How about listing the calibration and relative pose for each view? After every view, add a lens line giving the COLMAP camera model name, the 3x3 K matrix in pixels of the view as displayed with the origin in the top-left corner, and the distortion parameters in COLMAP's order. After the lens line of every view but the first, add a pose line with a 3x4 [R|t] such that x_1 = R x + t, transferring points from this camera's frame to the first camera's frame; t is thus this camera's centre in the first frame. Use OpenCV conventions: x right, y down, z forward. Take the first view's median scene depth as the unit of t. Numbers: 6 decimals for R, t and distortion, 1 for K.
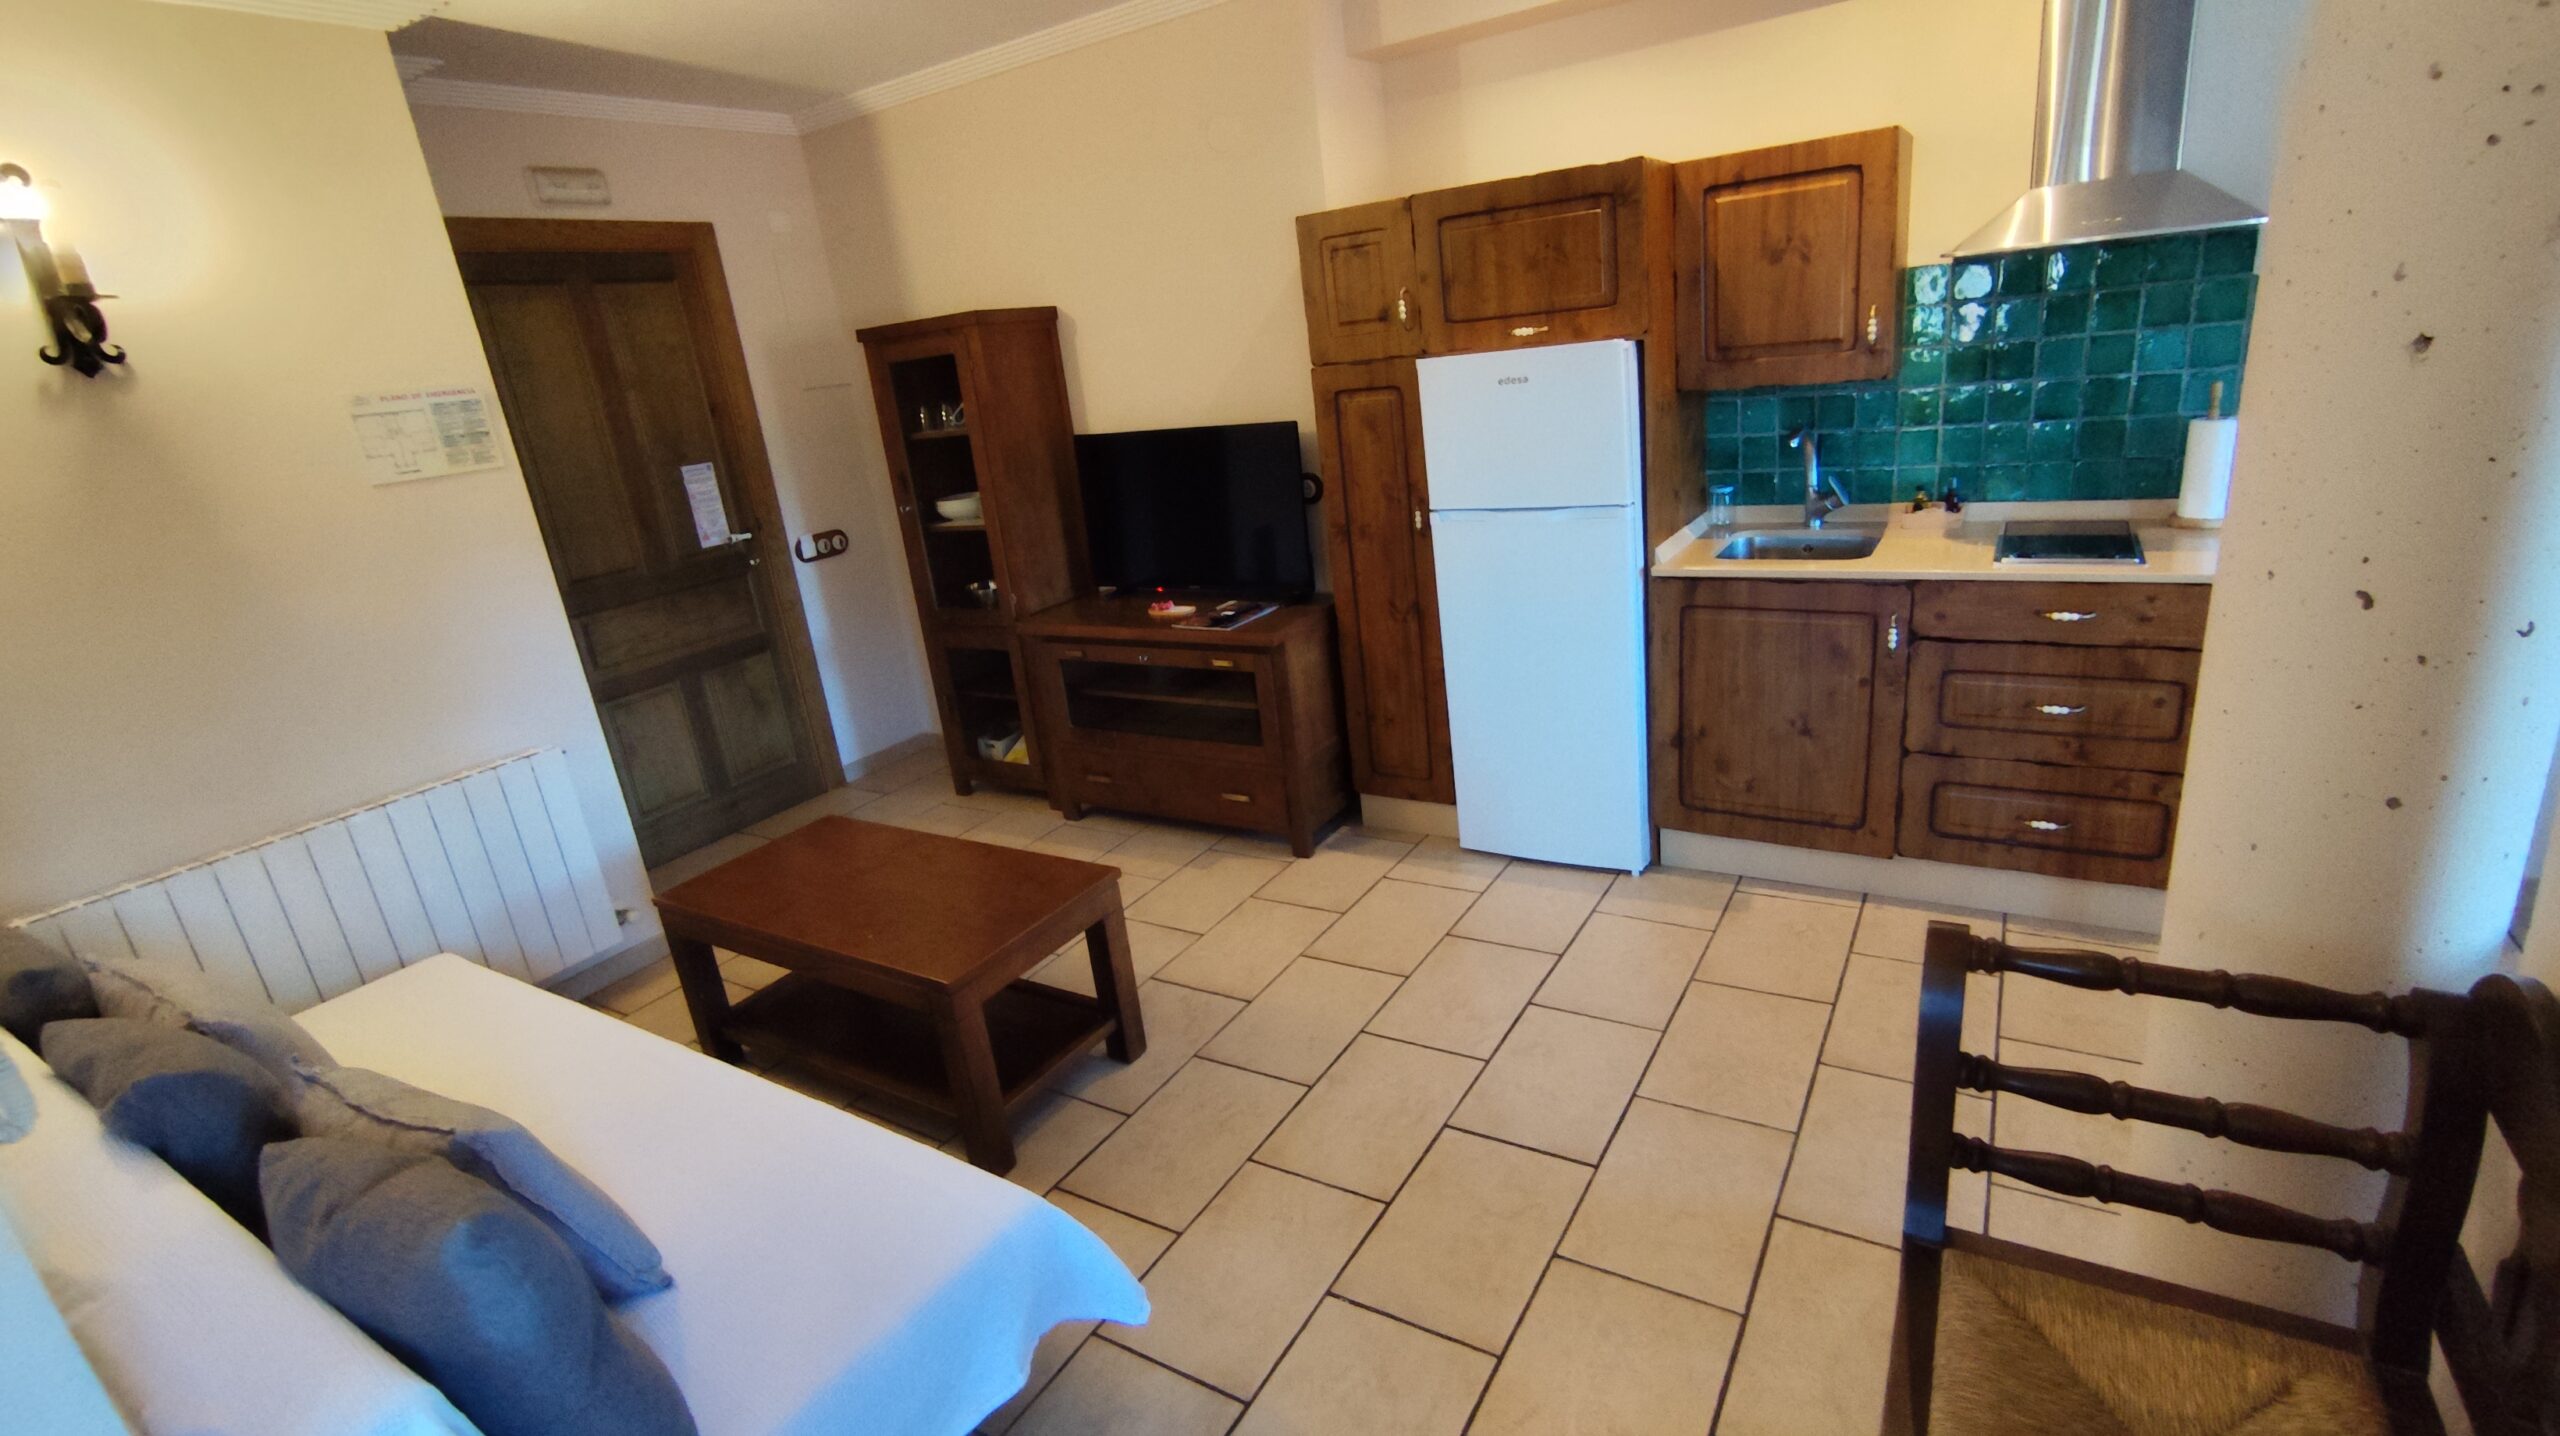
lens RADIAL K [[1162.6, 0, 1304.2], [0, 1162.6, 708.3], [0, 0, 1]] dist [-0.025348, 0.012501]
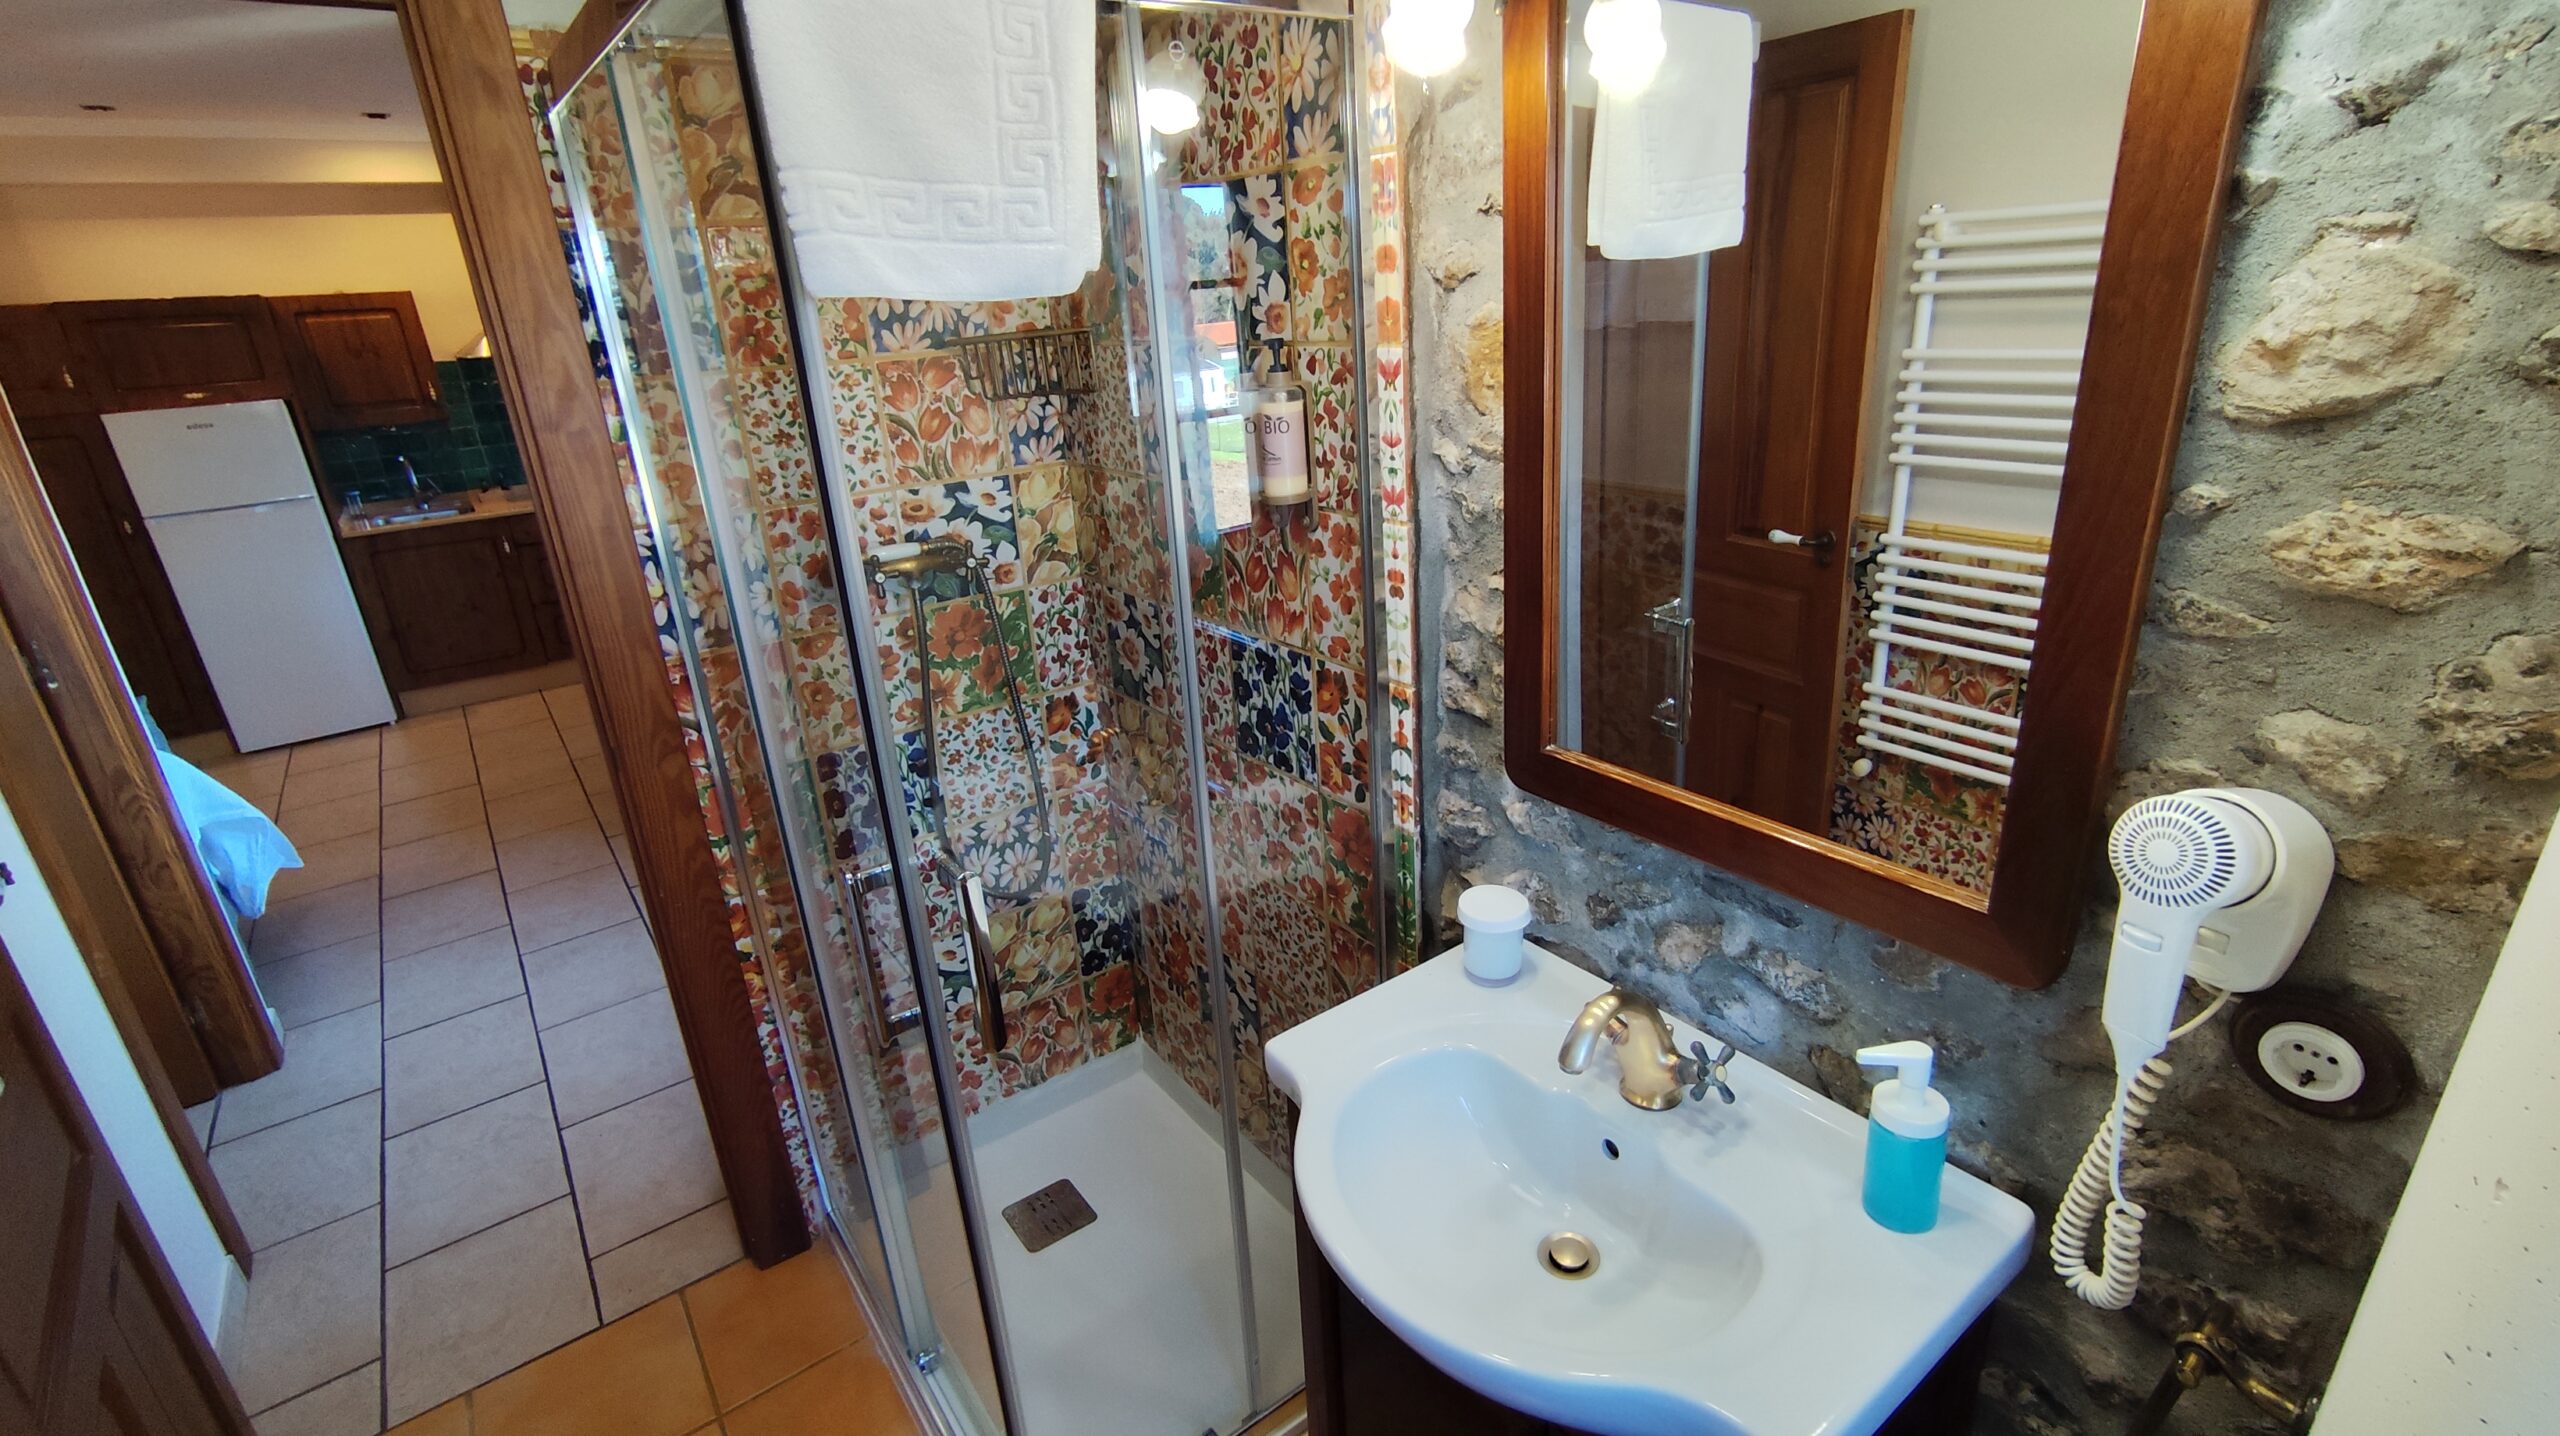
lens RADIAL K [[1162.6, 0, 1294.8], [0, 1162.6, 714.0], [0, 0, 1]] dist [-0.025348, 0.012501]
pose [[0.382551, -0.240316, 0.892134, -0.717814], [0.300865, 0.945354, 0.125640, 0.330954], [-0.873576, 0.220348, 0.433949, -0.870041]]
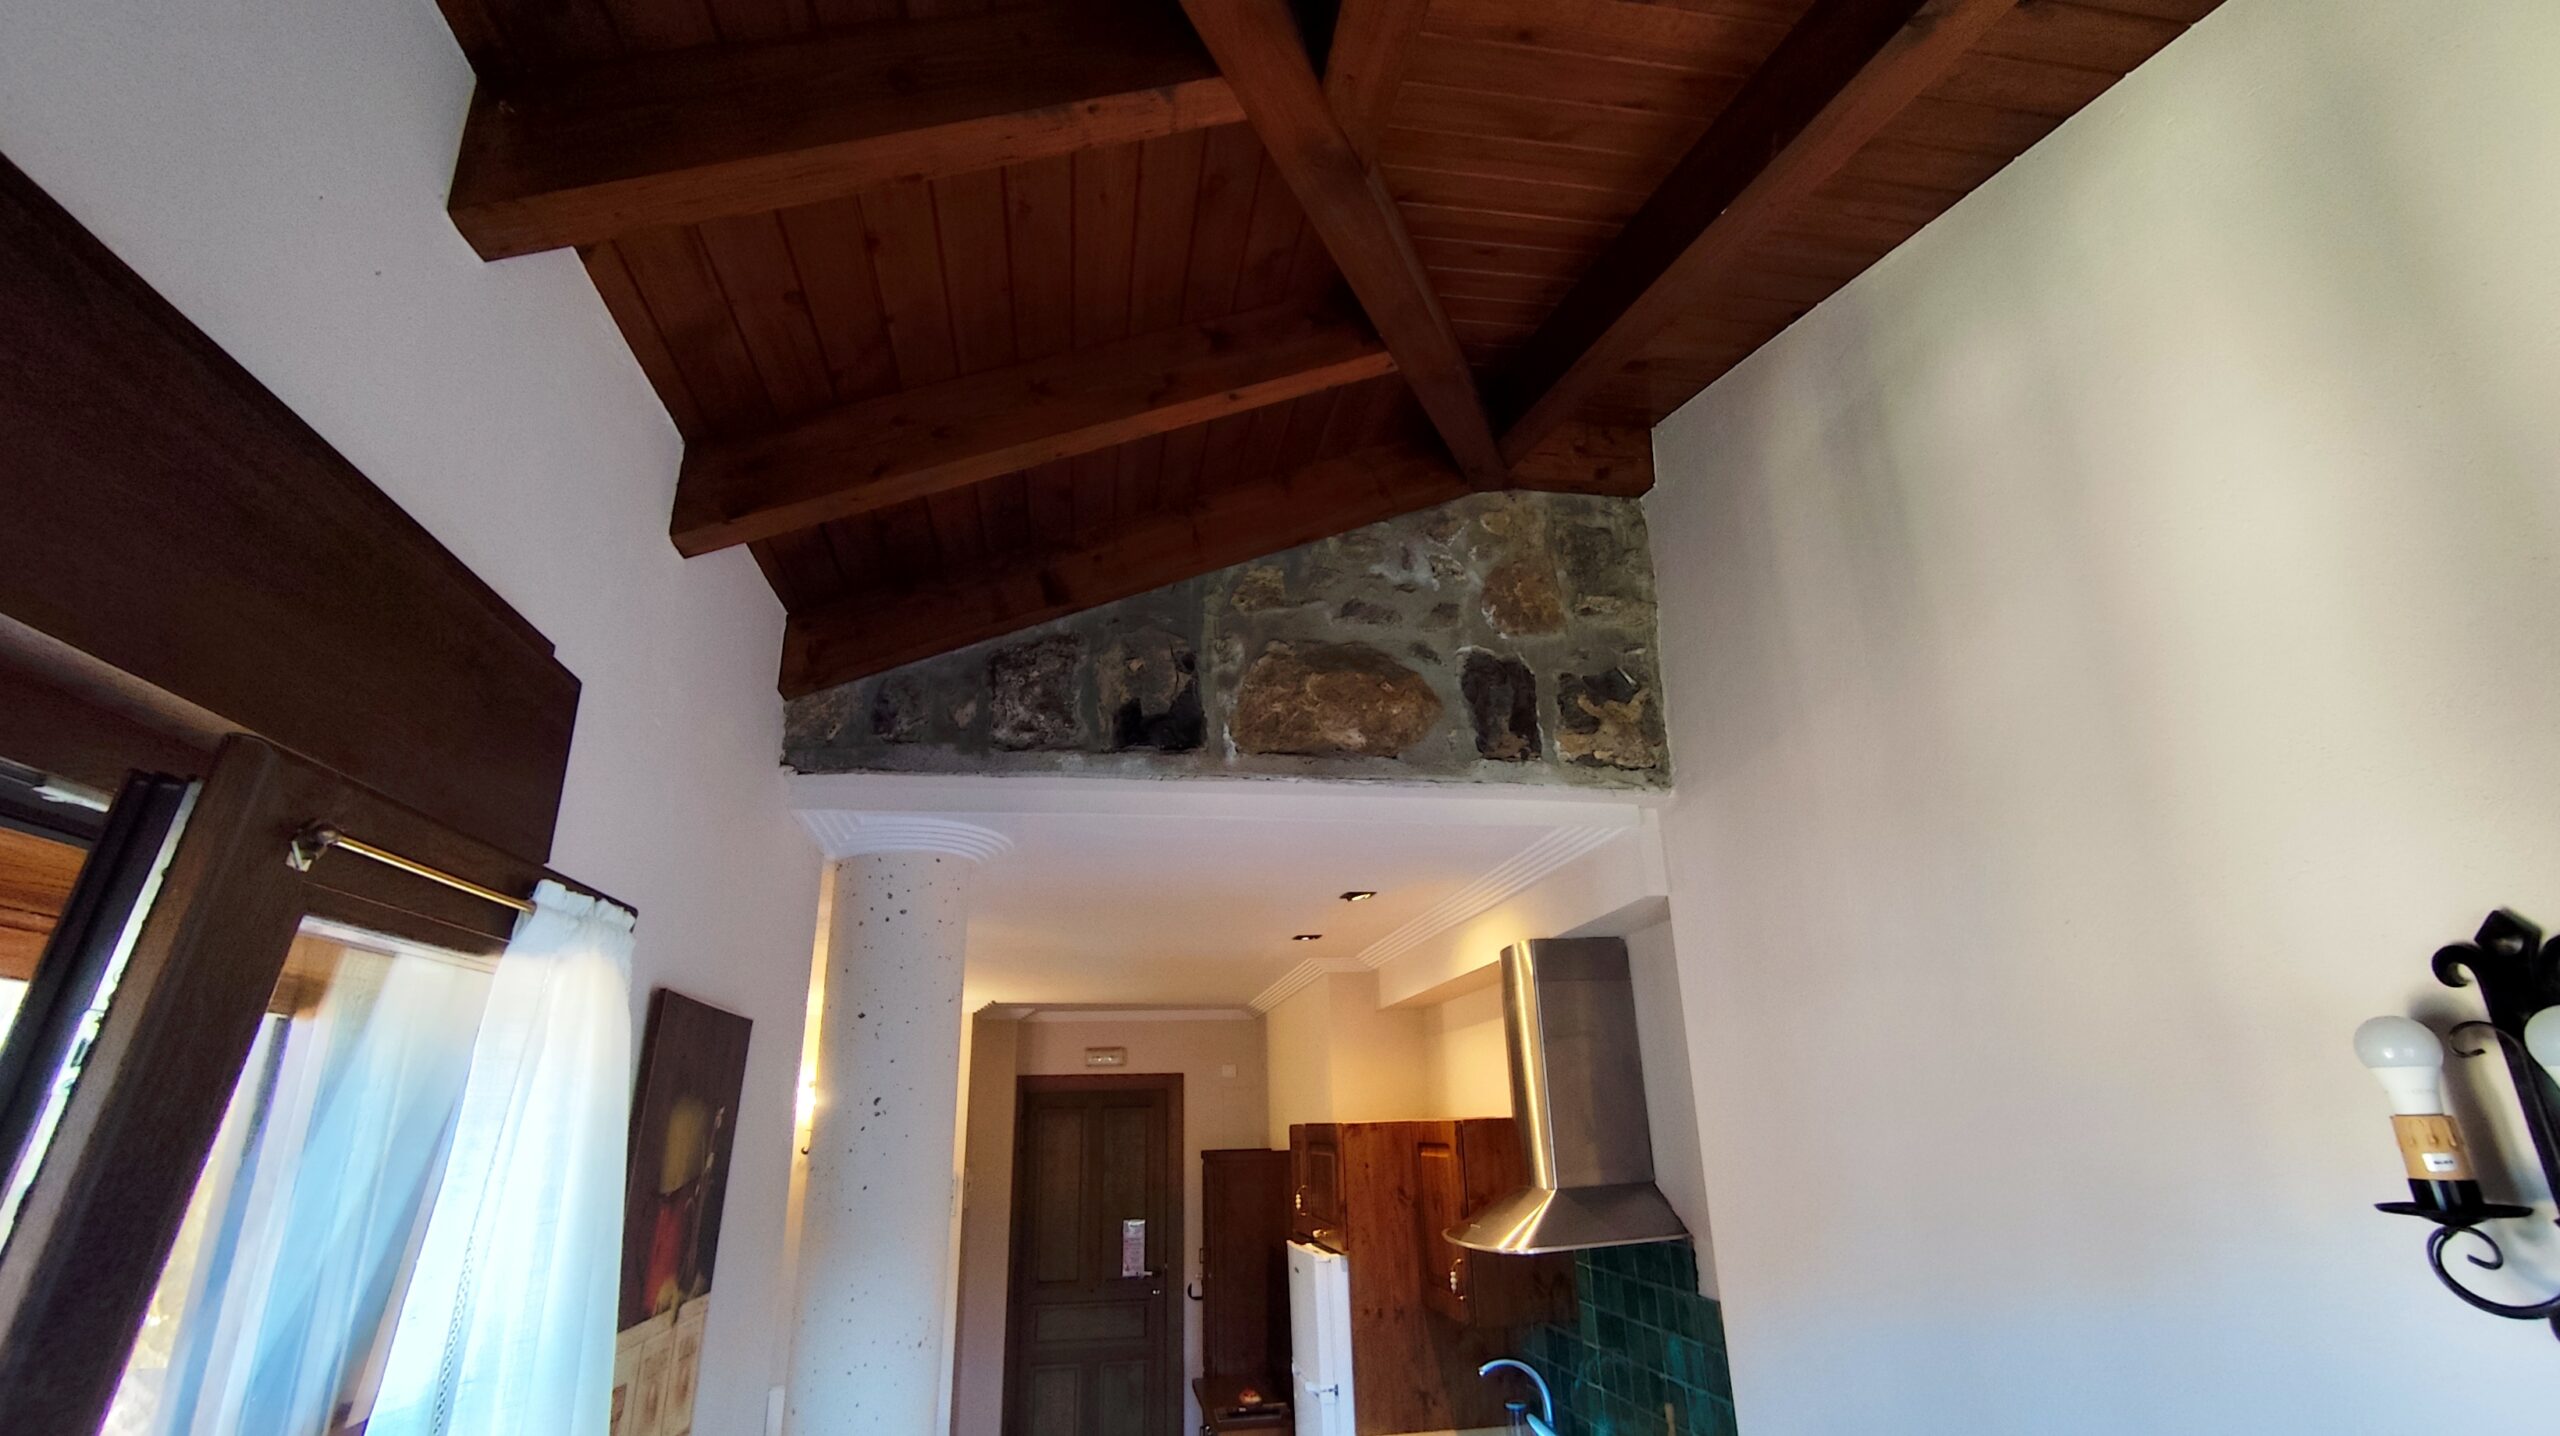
lens RADIAL K [[1162.6, 0, 1260.8], [0, 1162.6, 692.5], [0, 0, 1]] dist [-0.025348, 0.012501]
pose [[0.627949, -0.180021, -0.757147, 1.273888], [-0.281284, 0.854613, -0.436481, -0.249463], [0.725644, 0.487062, 0.486017, -0.029506]]
